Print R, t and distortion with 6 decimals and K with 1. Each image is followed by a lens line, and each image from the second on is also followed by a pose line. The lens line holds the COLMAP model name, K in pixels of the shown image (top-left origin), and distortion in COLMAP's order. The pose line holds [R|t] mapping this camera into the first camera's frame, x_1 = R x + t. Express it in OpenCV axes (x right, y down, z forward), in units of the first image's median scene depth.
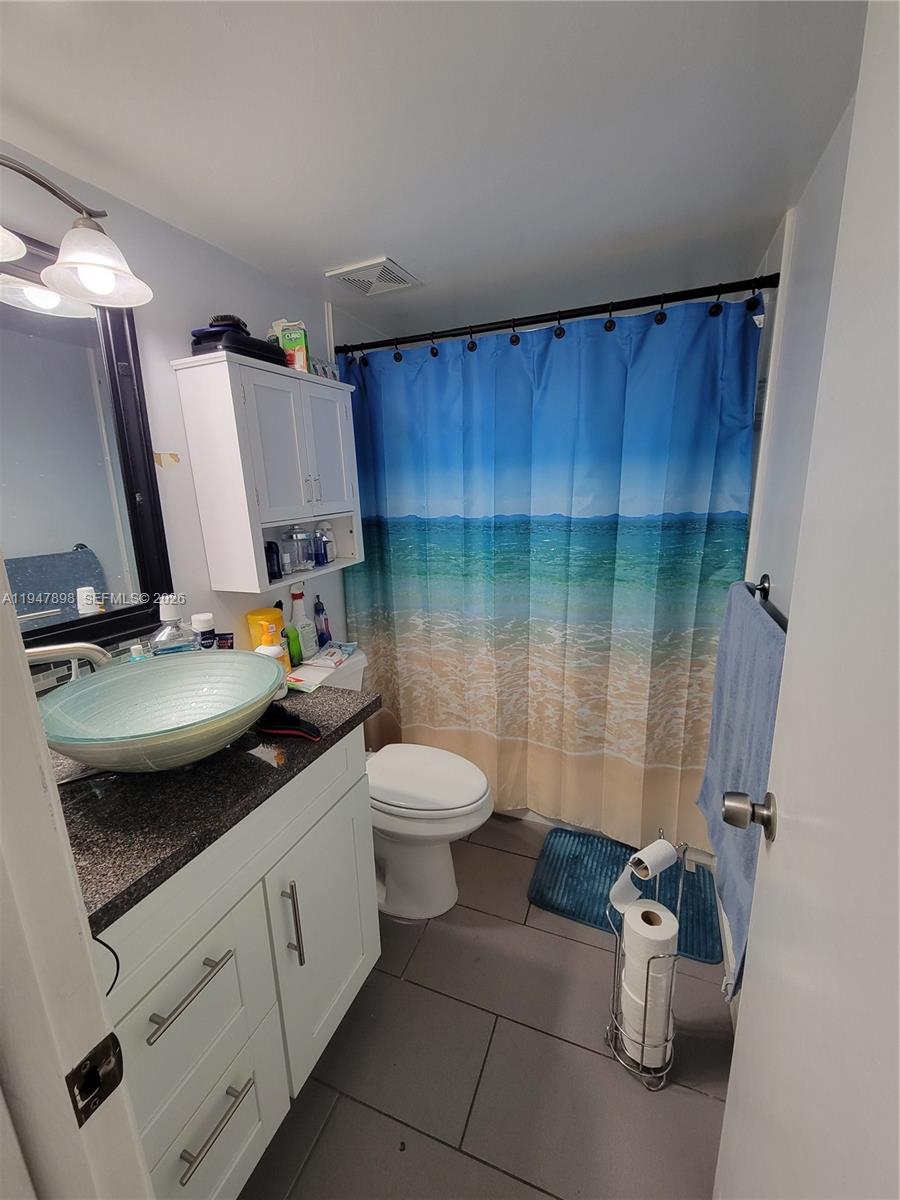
lens RADIAL K [[490.4, 0, 447.7], [0, 490.4, 599.0], [0, 0, 1]] dist [0.003330, -0.002458]
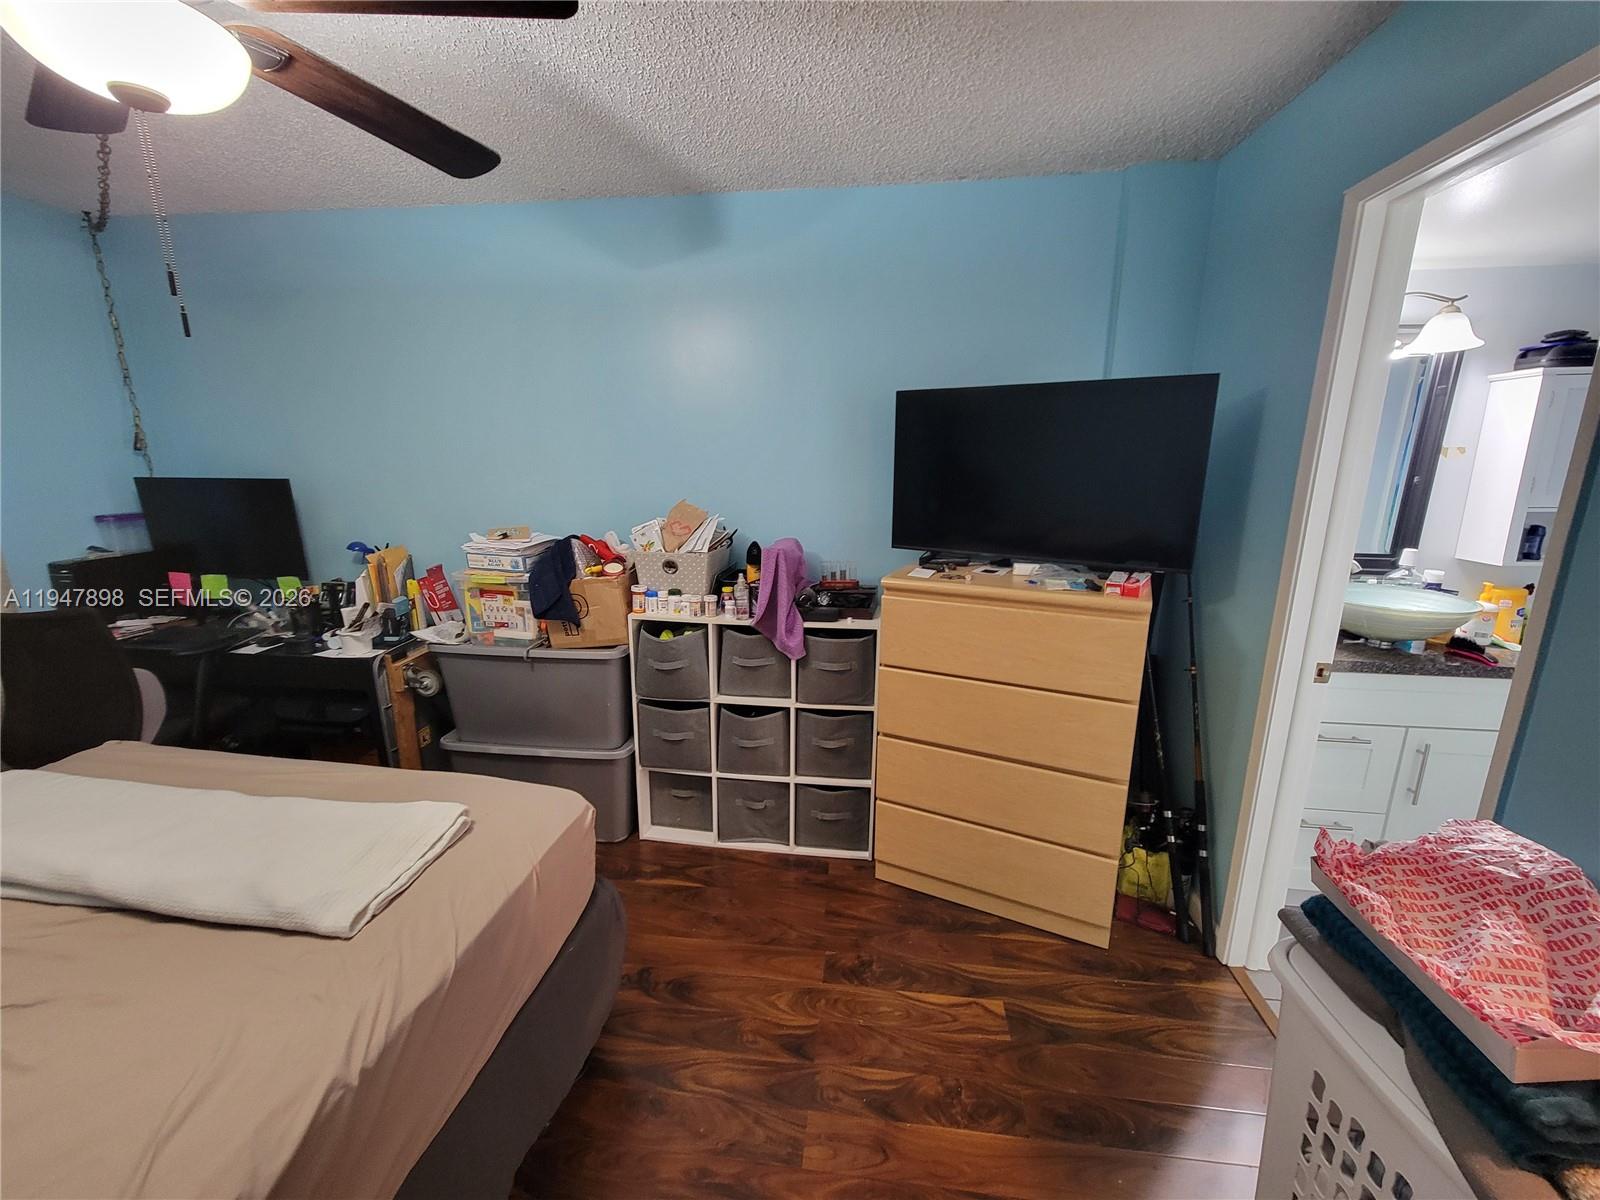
lens RADIAL K [[653.8, 0, 797.4], [0, 653.8, 598.3], [0, 0, 1]] dist [0.003330, -0.002458]
pose [[0.266265, 0.248396, -0.931344, 0.740844], [-0.232988, 0.954160, 0.187872, 0.183141], [0.935318, 0.166968, 0.311932, -1.205080]]
